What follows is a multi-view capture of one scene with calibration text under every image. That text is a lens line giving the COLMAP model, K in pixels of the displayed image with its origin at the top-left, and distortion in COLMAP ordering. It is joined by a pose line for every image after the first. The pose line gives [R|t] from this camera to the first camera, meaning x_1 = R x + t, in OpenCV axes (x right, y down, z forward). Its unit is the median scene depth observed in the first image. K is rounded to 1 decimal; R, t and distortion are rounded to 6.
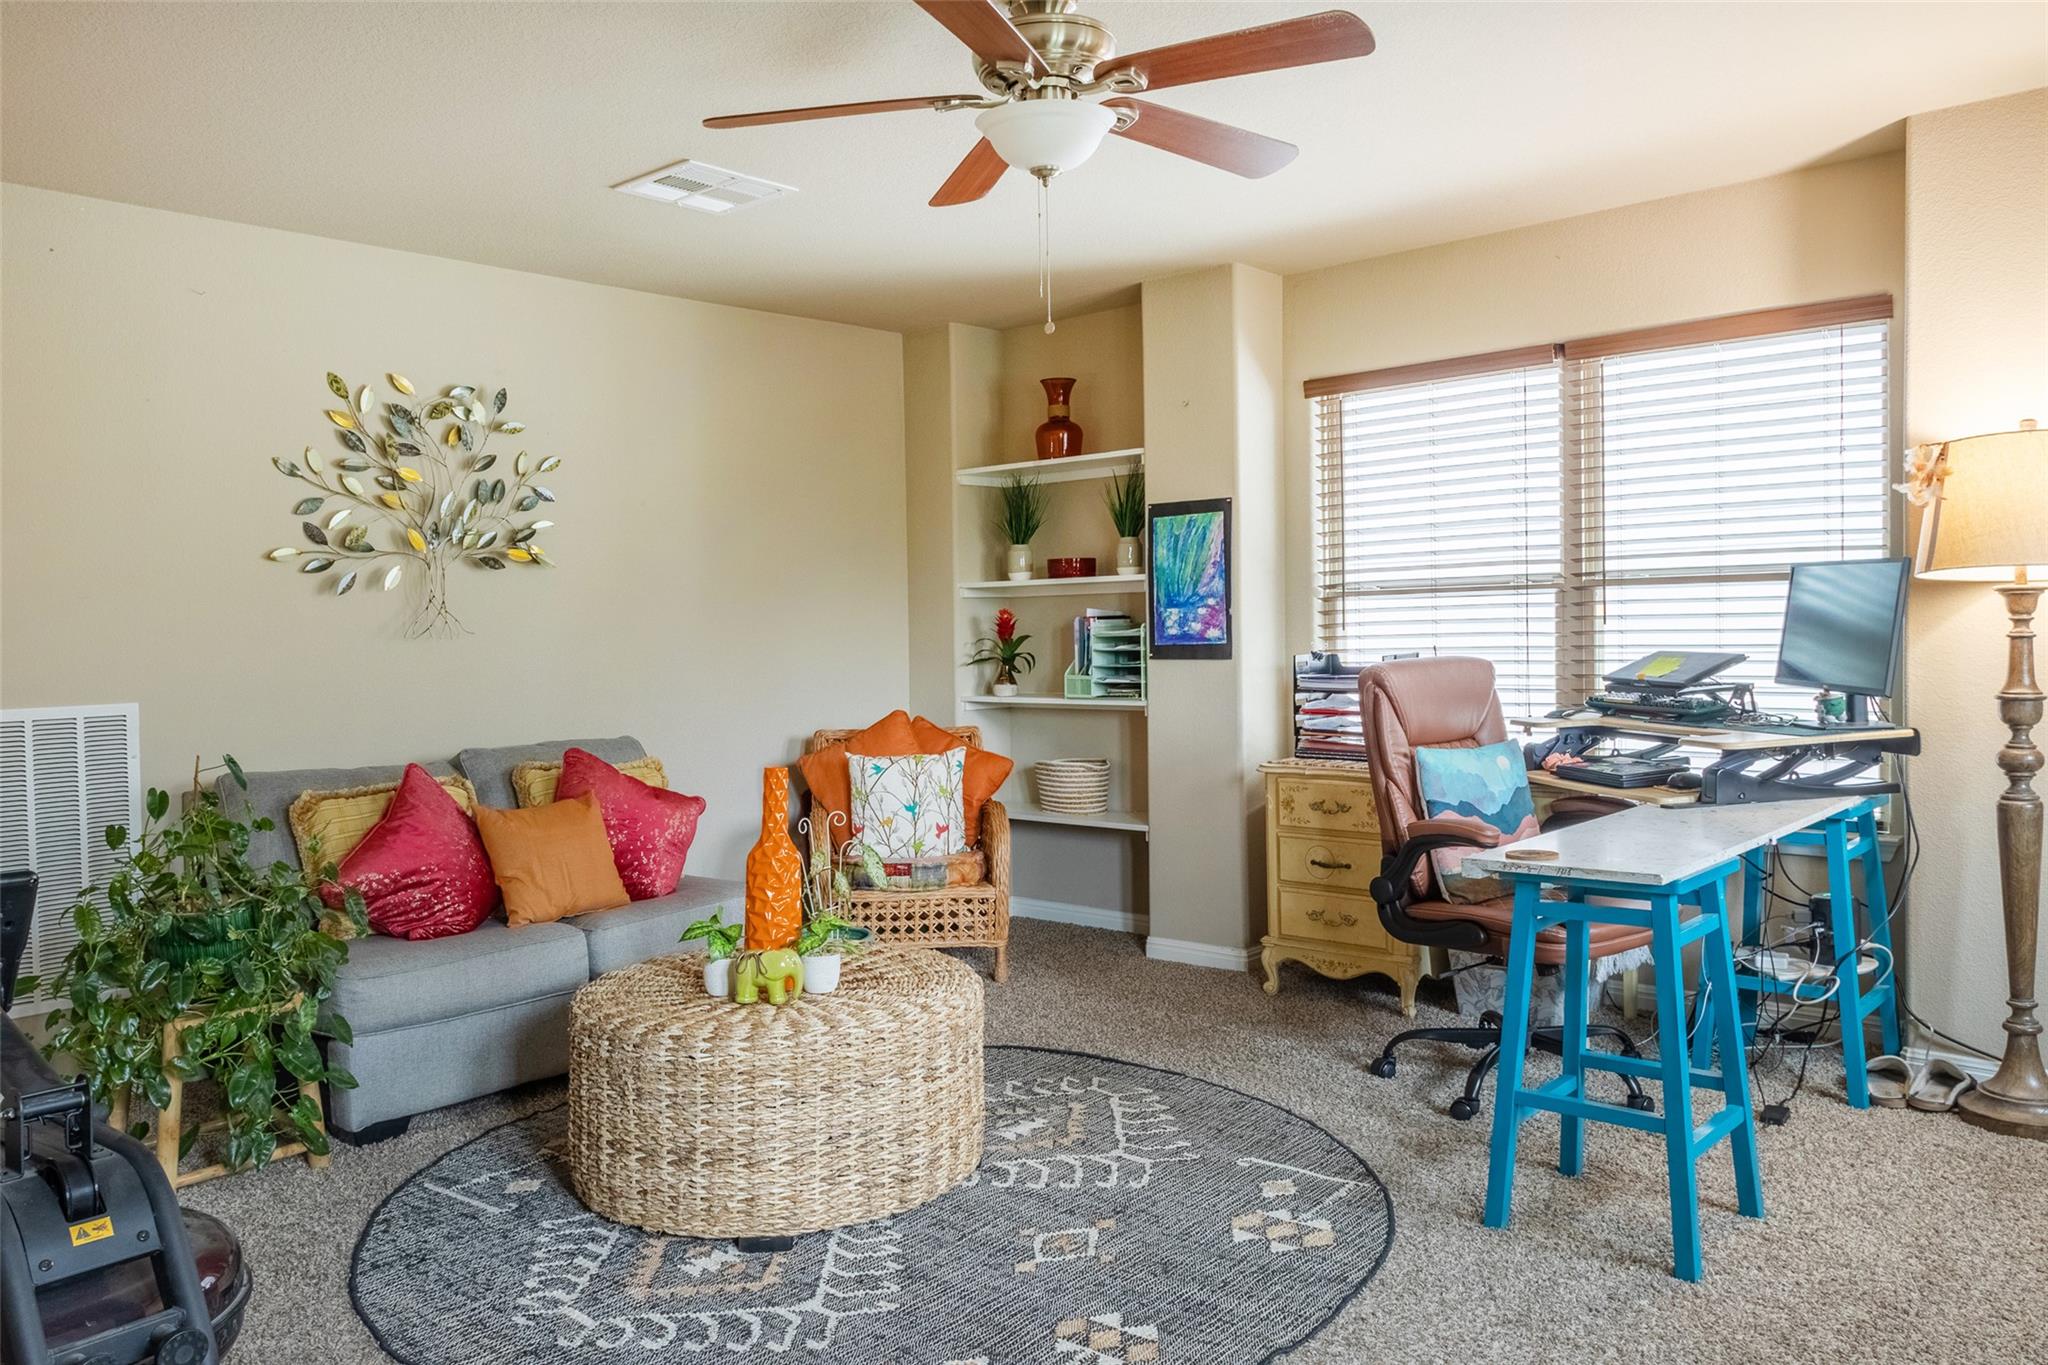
lens RADIAL K [[1538.9, 0, 1024.4], [0, 1538.9, 677.1], [0, 0, 1]] dist [0.007208, 0.002981]
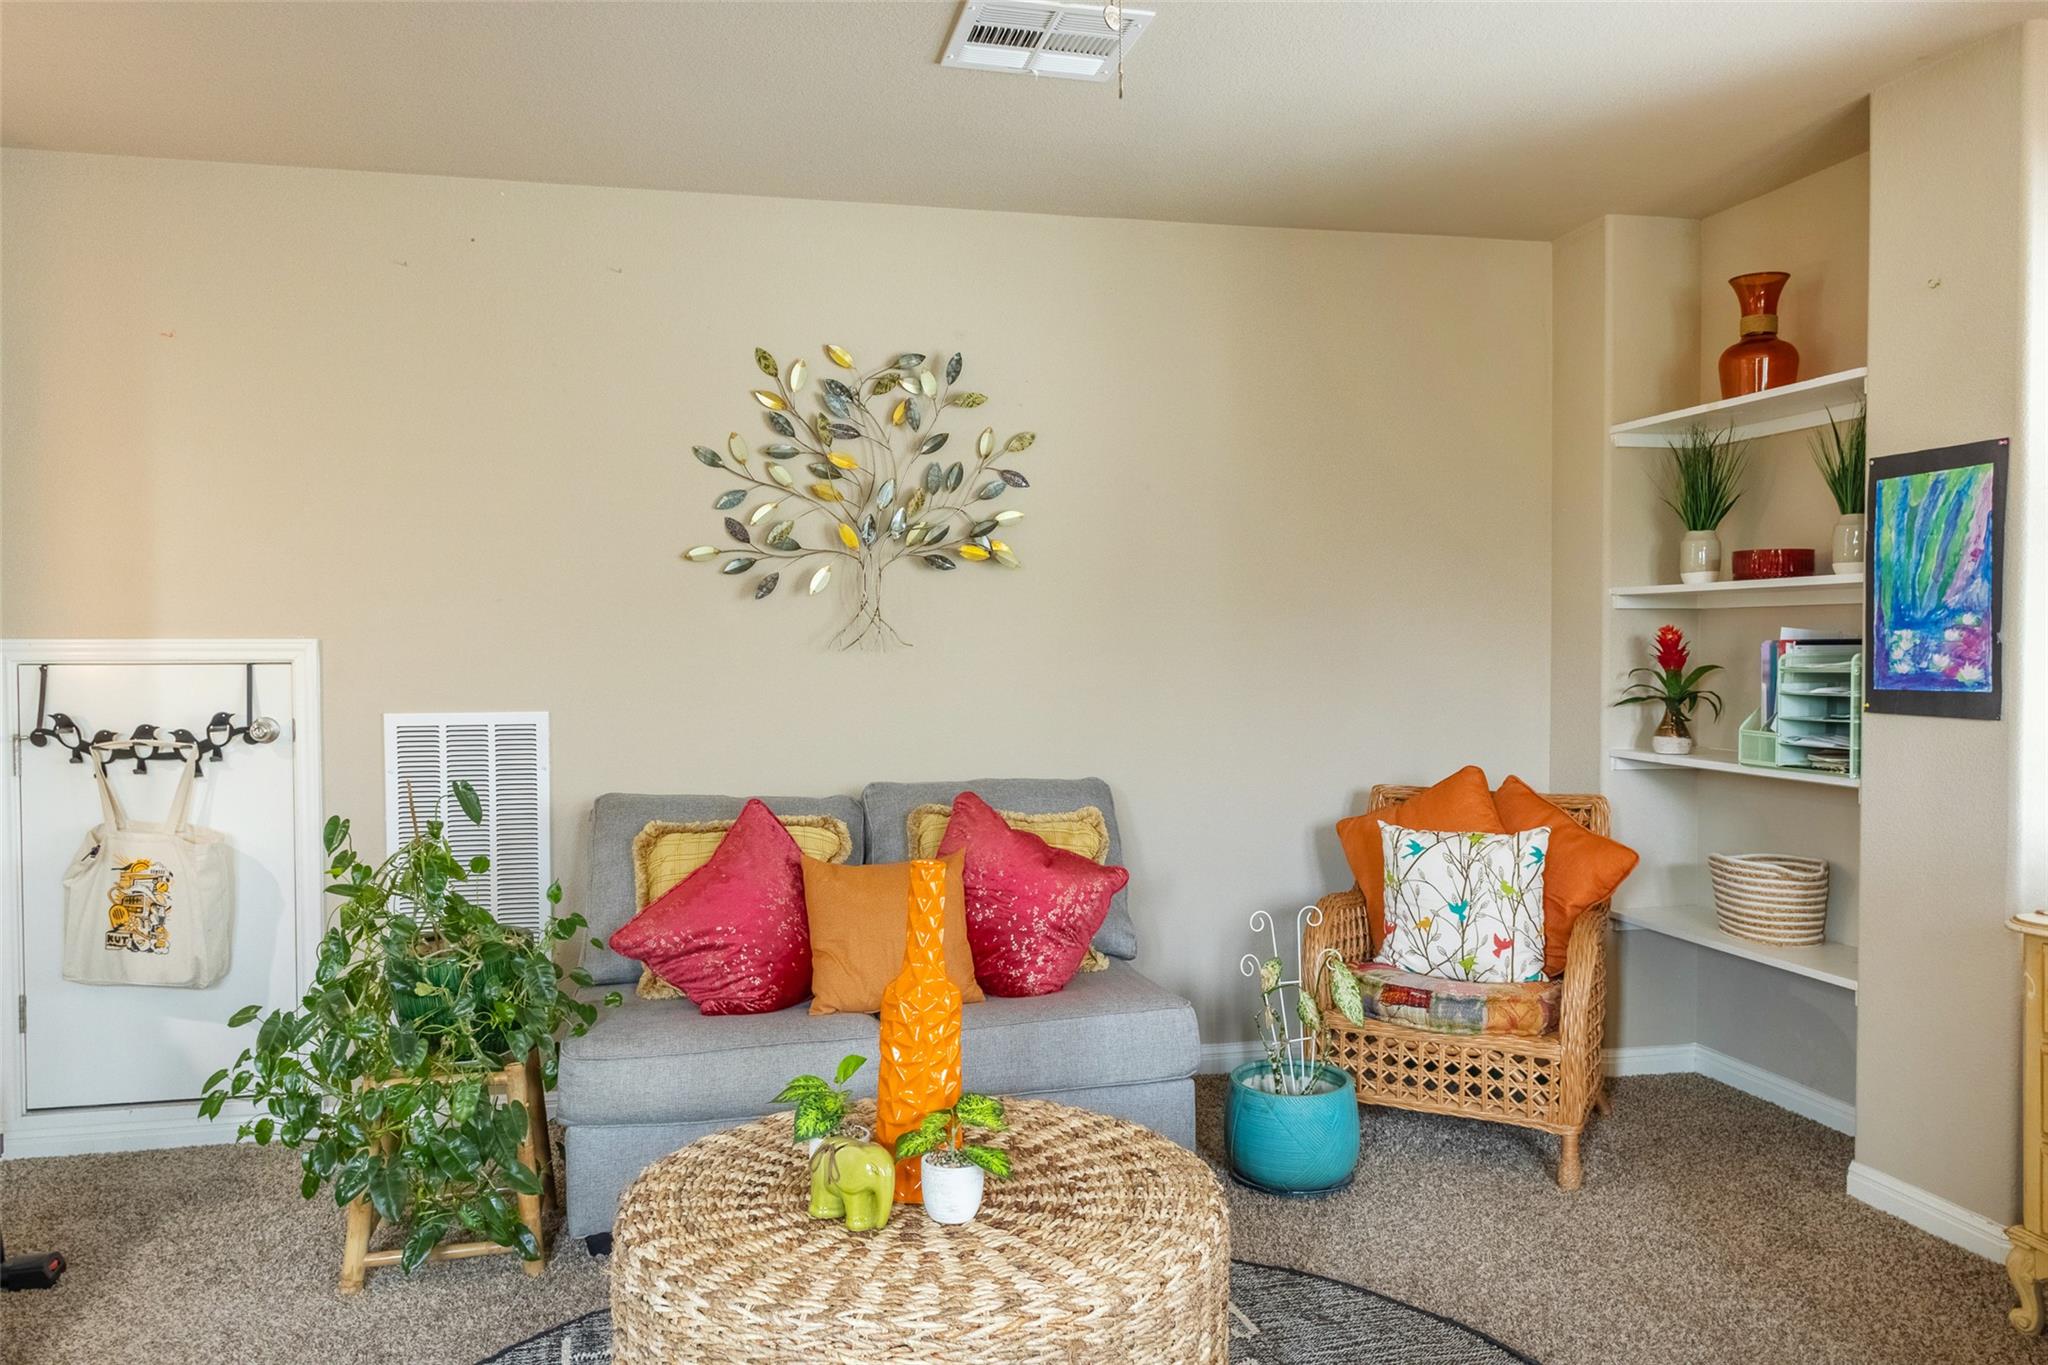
lens RADIAL K [[1538.9, 0, 1025.9], [0, 1538.9, 683.6], [0, 0, 1]] dist [0.007208, 0.002981]
pose [[0.817706, 0.037820, -0.574393, 0.169051], [-0.037493, 0.999220, 0.012417, -0.019013], [0.574414, 0.011383, 0.818486, 0.322804]]
